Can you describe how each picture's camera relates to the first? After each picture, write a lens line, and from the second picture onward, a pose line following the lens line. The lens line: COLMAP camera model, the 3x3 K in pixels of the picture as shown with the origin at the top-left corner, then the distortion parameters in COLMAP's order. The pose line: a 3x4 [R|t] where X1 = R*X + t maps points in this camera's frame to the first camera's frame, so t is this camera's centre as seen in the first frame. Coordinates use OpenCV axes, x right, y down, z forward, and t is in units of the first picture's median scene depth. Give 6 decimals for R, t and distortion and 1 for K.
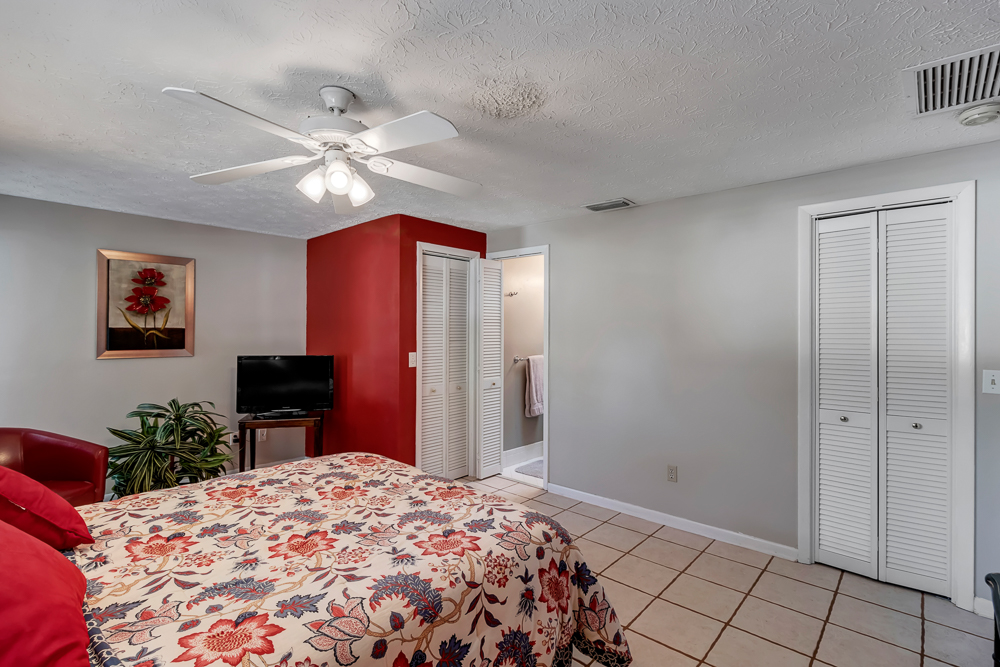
lens RADIAL K [[469.7, 0, 491.9], [0, 469.7, 331.4], [0, 0, 1]] dist [-0.000411, 0.000106]
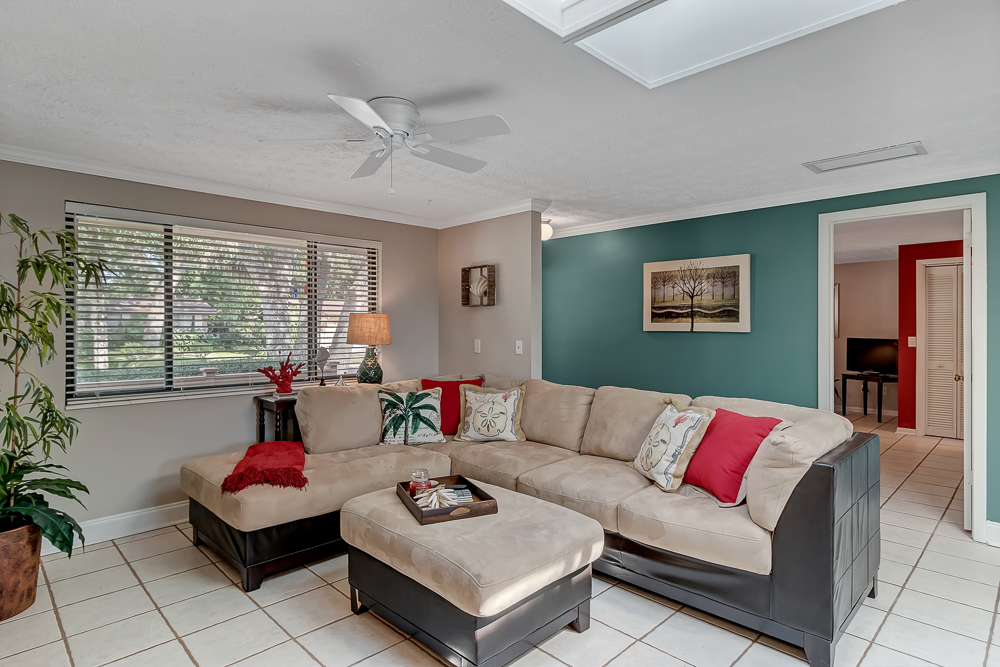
lens RADIAL K [[524.2, 0, 501.7], [0, 524.2, 329.4], [0, 0, 1]] dist [0.005114, 0.002848]
pose [[-0.037926, 0.006558, -0.999259, 1.518145], [0.002099, 0.999977, 0.006483, 0.008202], [0.999278, -0.001852, -0.037939, -0.212310]]
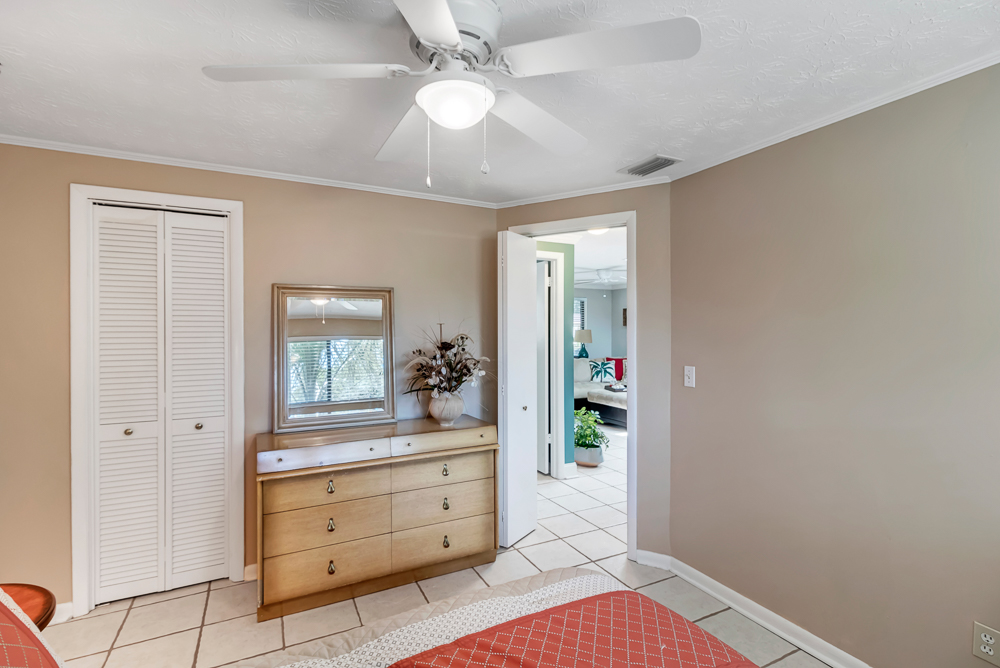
lens RADIAL K [[469.7, 0, 499.7], [0, 469.7, 332.4], [0, 0, 1]] dist [-0.000411, 0.000106]
pose [[-0.335743, 0.004728, -0.941942, 3.869445], [0.002408, 0.999988, 0.004161, -0.033641], [0.941951, -0.000871, -0.335751, -0.072390]]
